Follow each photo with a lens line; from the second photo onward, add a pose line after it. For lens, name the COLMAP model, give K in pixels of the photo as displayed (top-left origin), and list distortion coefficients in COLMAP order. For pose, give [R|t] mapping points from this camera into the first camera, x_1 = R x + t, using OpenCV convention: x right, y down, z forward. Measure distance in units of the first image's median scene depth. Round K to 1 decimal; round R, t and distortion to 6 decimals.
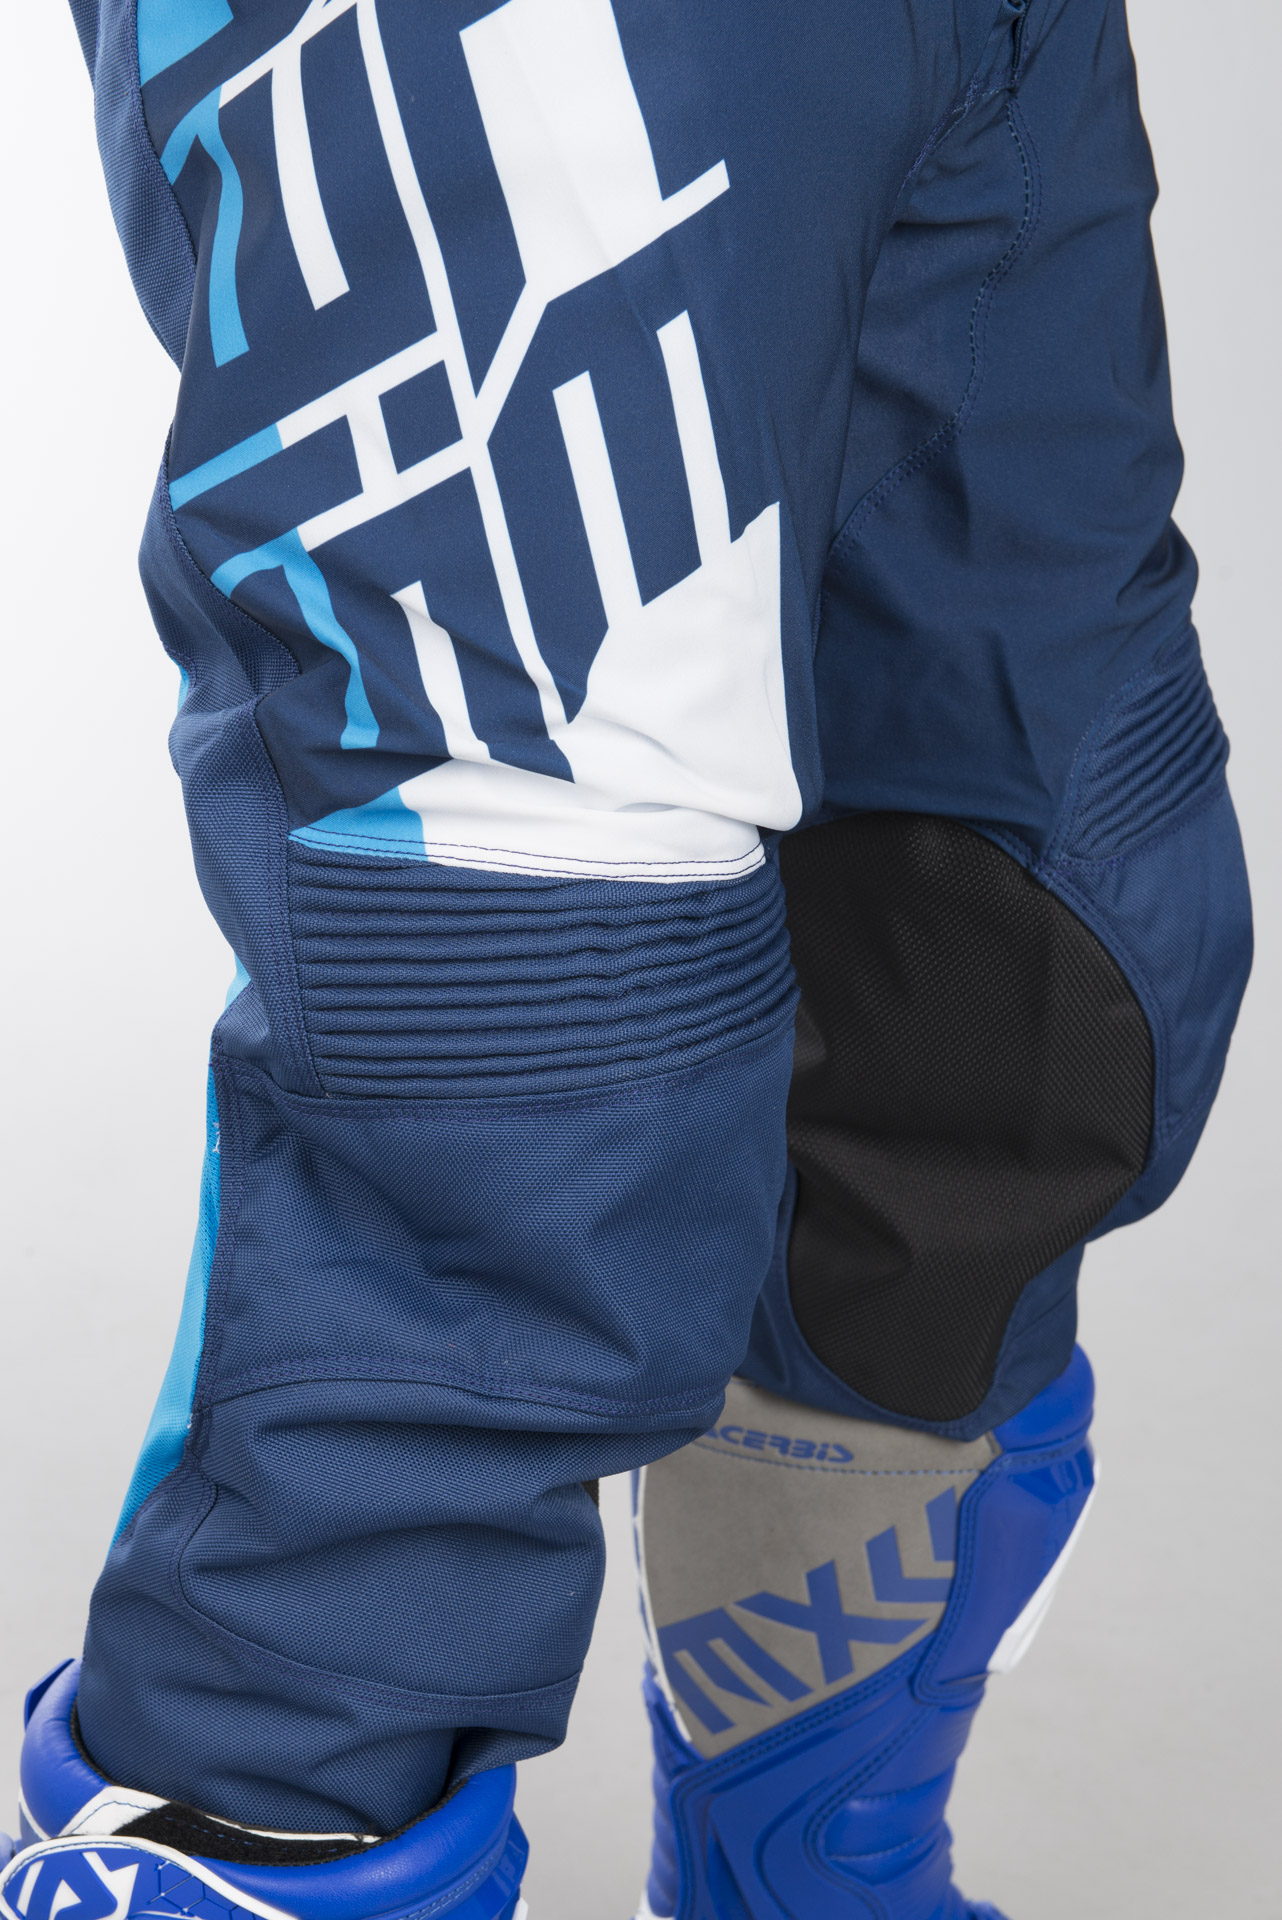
lens RADIAL K [[3232.5, 0, 641.0], [0, 3232.5, 960.0], [0, 0, 1]] dist [0.302620, 0.061606]
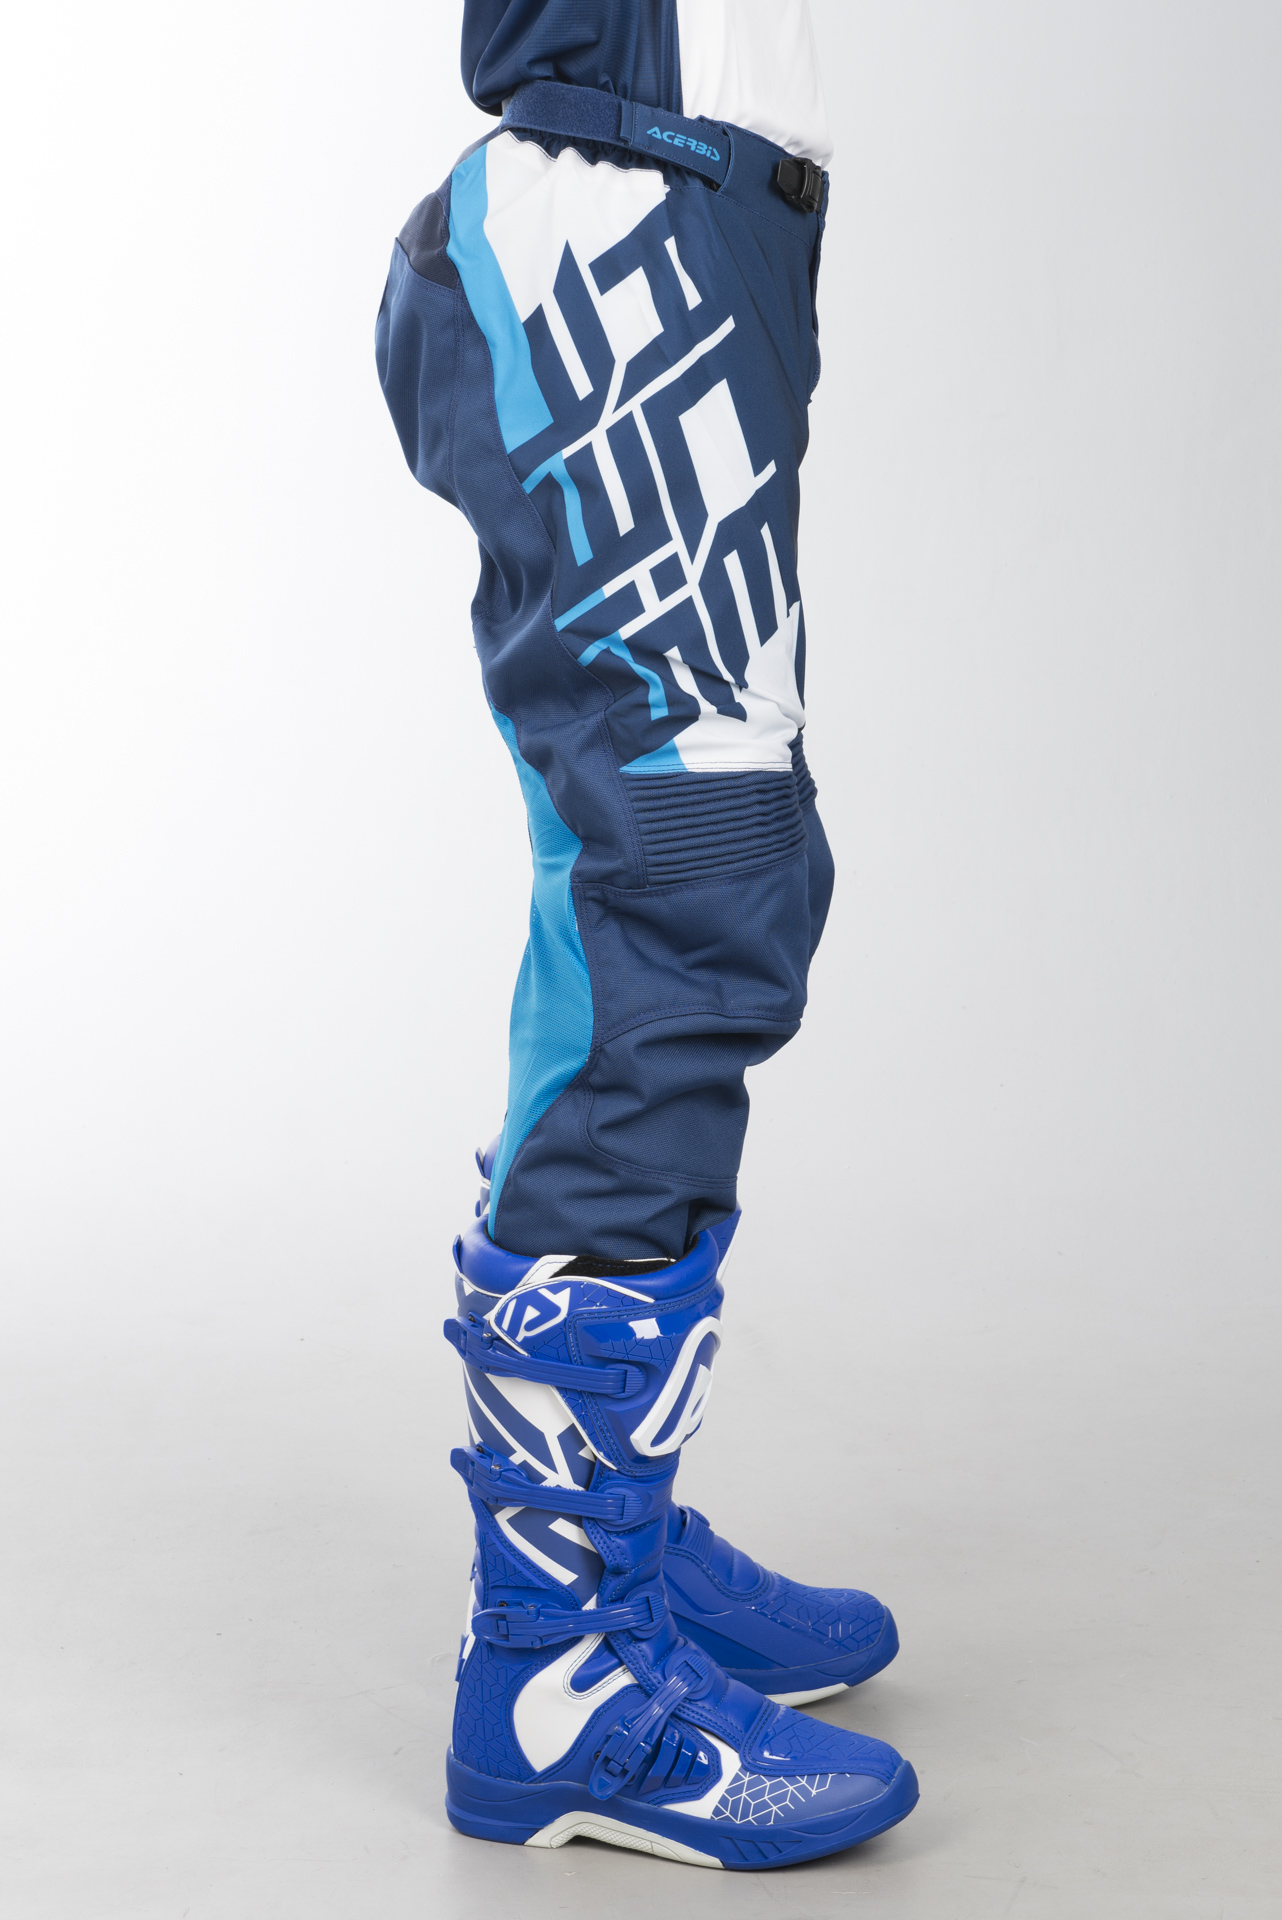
lens RADIAL K [[3263.0, 0, 641.0], [0, 3263.0, 960.0], [0, 0, 1]] dist [0.224001, 0.036882]
pose [[0.930306, -0.128939, 0.343374, -0.895819], [0.173508, 0.979508, -0.102274, 0.326017], [-0.323150, 0.154724, 0.933614, -1.091282]]
